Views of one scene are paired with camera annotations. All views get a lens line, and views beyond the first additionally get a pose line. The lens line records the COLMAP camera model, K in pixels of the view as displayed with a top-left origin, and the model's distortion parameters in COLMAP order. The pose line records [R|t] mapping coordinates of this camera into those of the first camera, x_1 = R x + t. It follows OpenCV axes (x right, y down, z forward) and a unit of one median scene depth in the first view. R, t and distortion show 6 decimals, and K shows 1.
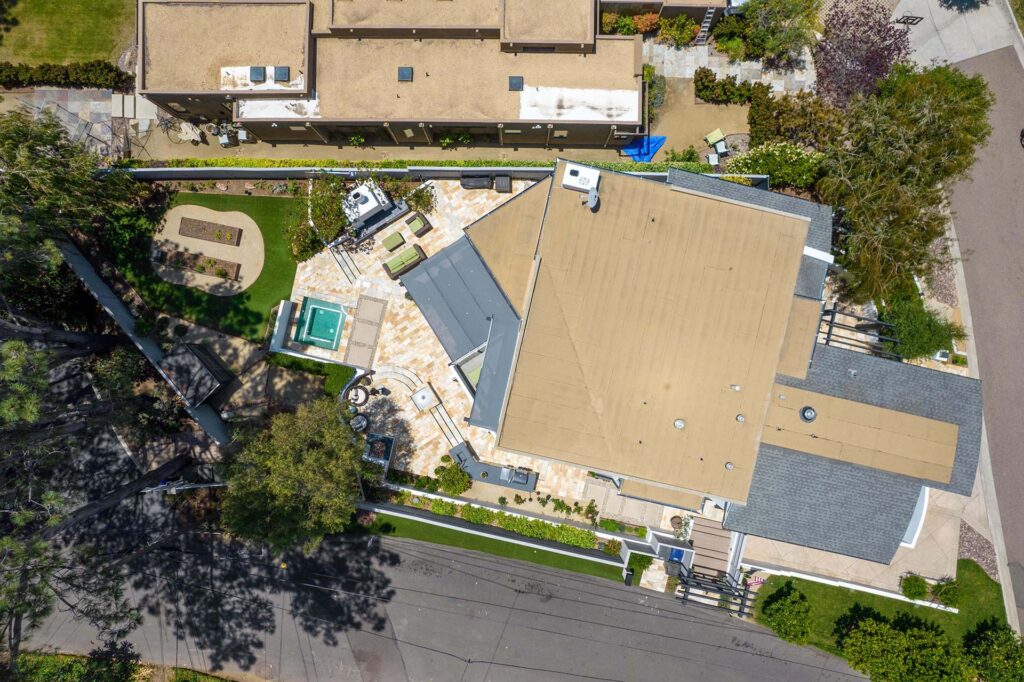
lens RADIAL K [[651.1, 0, 512.0], [0, 651.1, 341.0], [0, 0, 1]] dist [-0.037215, 0.000942]
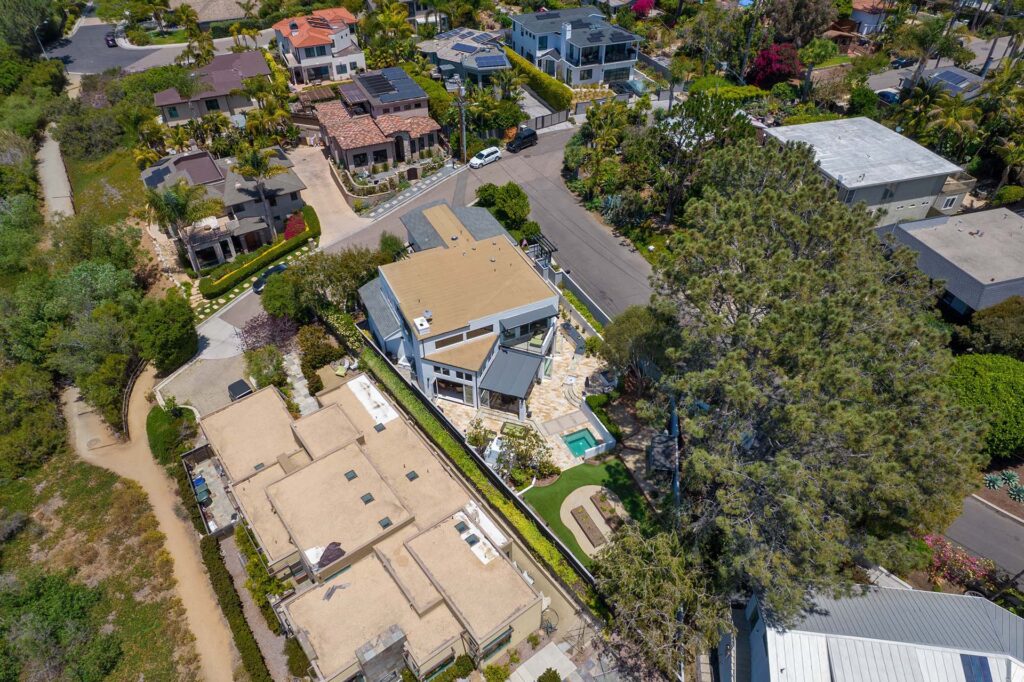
lens RADIAL K [[651.1, 0, 512.0], [0, 651.1, 341.0], [0, 0, 1]] dist [-0.037215, 0.000942]
pose [[-0.618974, -0.505184, 0.601382, -0.994159], [0.785319, -0.409850, 0.464002, -0.766108], [0.012070, 0.759482, 0.650417, -0.160041]]
